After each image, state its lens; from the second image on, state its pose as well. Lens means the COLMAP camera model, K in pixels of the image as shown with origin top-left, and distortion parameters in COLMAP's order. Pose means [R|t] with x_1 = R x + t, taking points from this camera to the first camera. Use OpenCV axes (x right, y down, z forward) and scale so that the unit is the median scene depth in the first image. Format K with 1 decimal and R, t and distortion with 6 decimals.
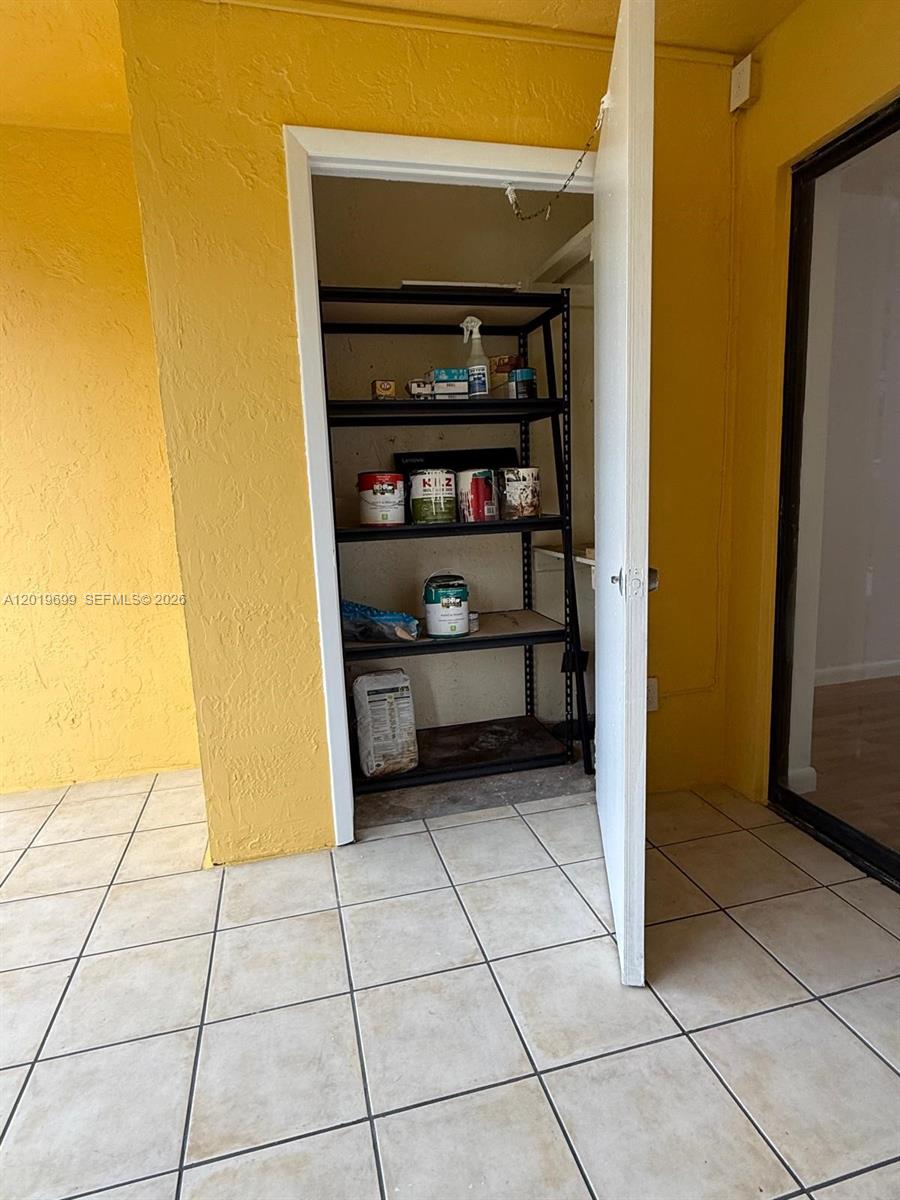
lens RADIAL K [[672.2, 0, 449.1], [0, 672.2, 587.6], [0, 0, 1]] dist [0.013752, -0.004319]
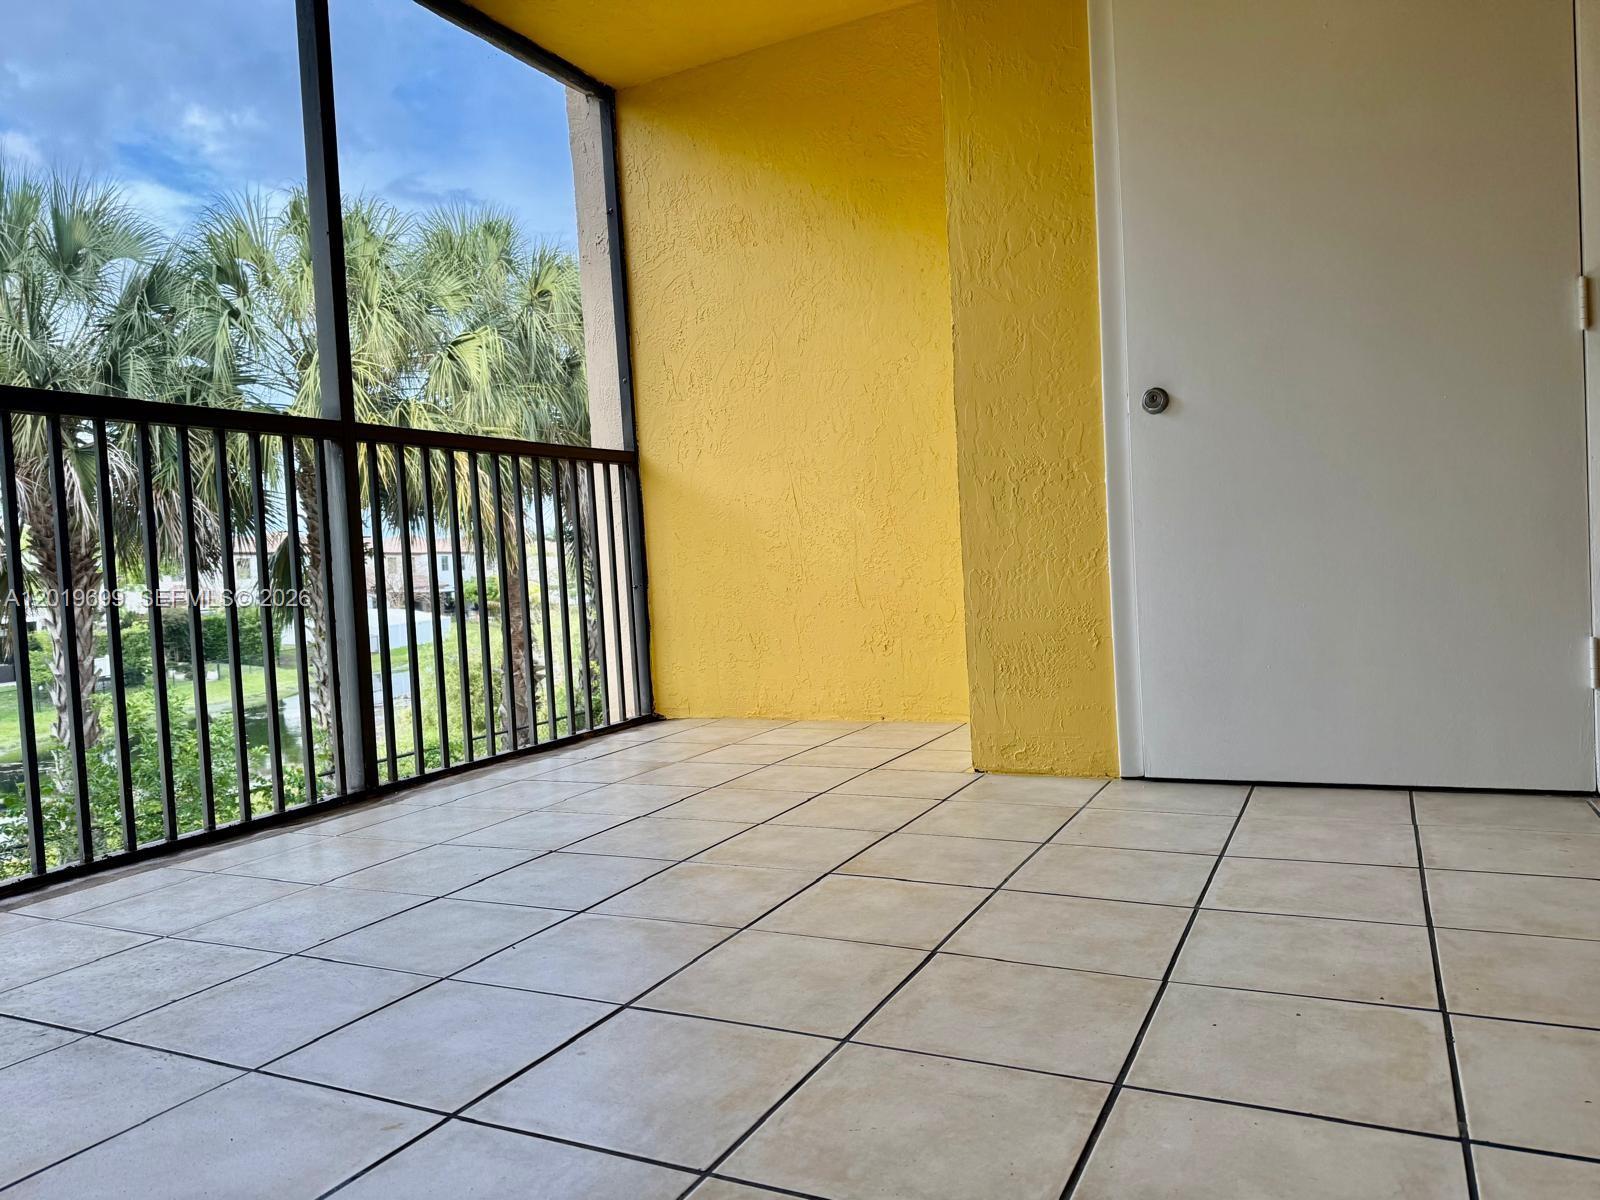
lens RADIAL K [[1123.3, 0, 802.6], [0, 1123.3, 603.3], [0, 0, 1]] dist [0.013639, -0.005871]
pose [[0.756837, 0.024708, -0.653136, 0.533488], [-0.074545, 0.996028, -0.048702, 0.368905], [0.649339, 0.085547, 0.755673, -0.310174]]
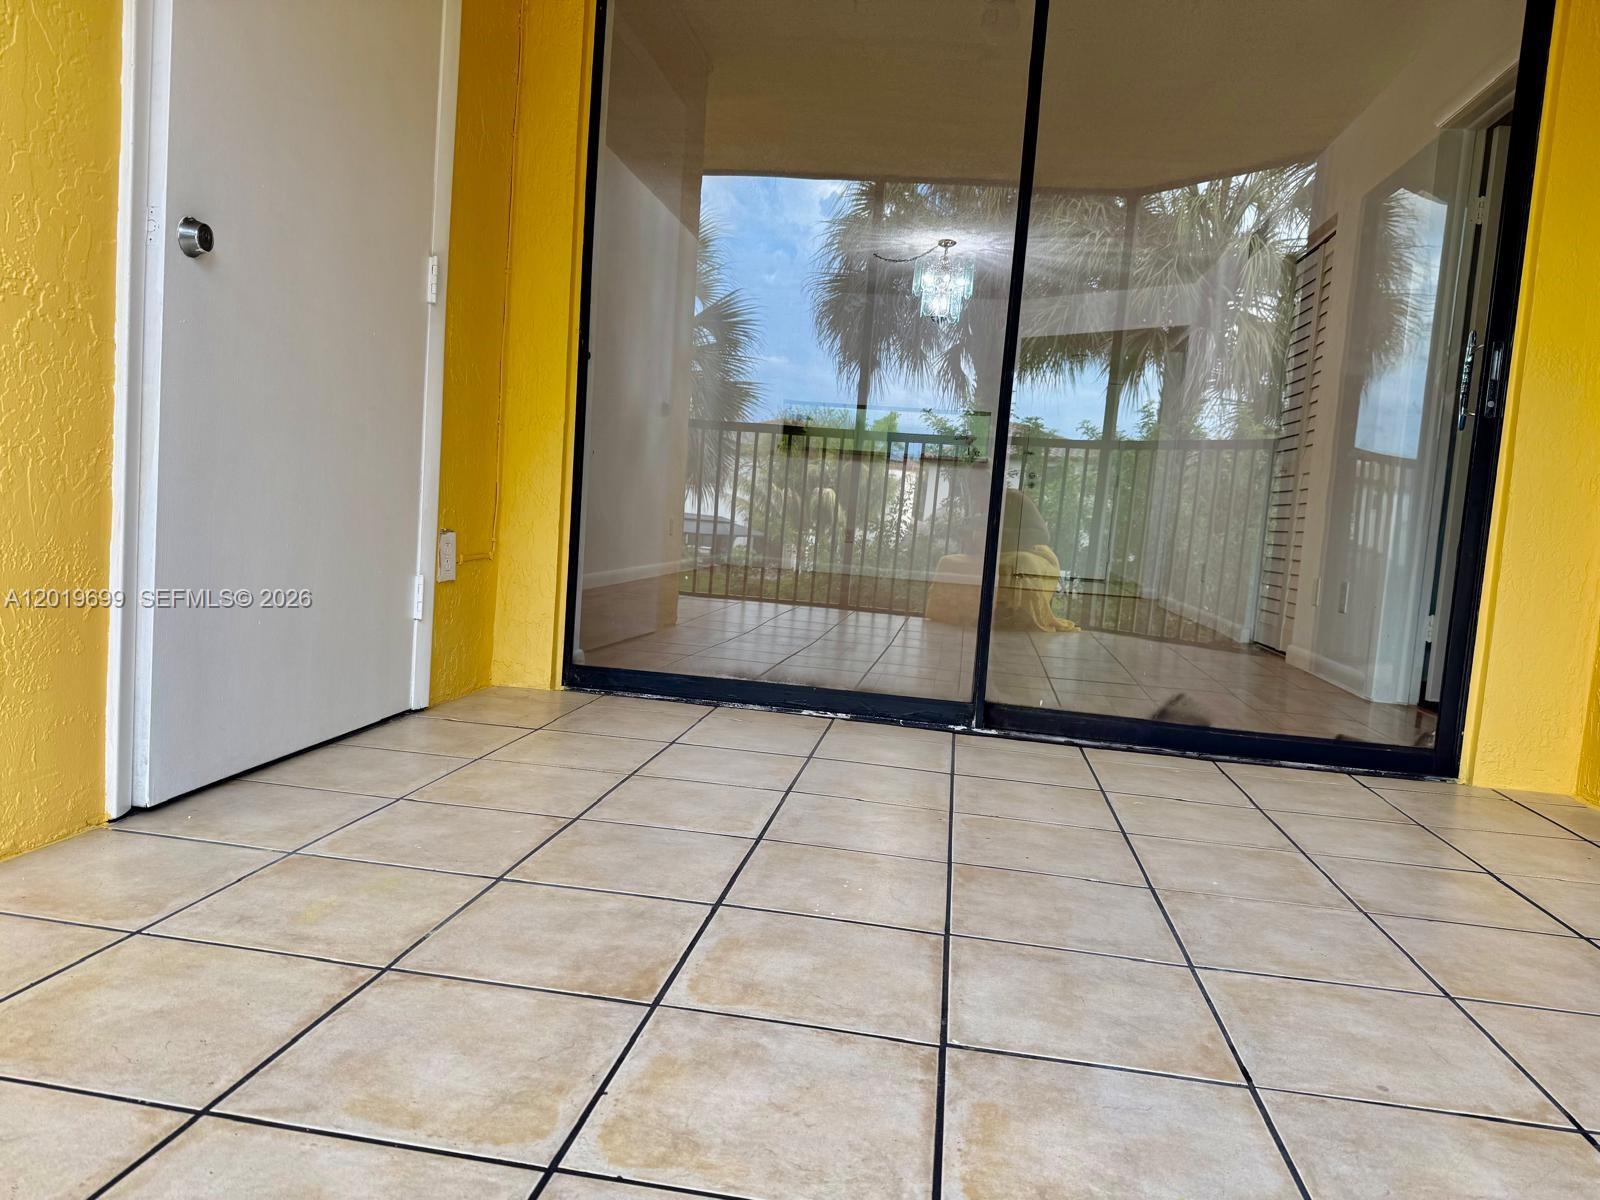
lens RADIAL K [[1111.6, 0, 805.9], [0, 1111.6, 588.9], [0, 0, 1]] dist [0.019290, -0.003045]
pose [[0.383240, -0.007082, 0.923622, -0.969167], [0.040750, 0.999127, -0.009247, 0.331704], [-0.922749, 0.041182, 0.383194, 0.301944]]
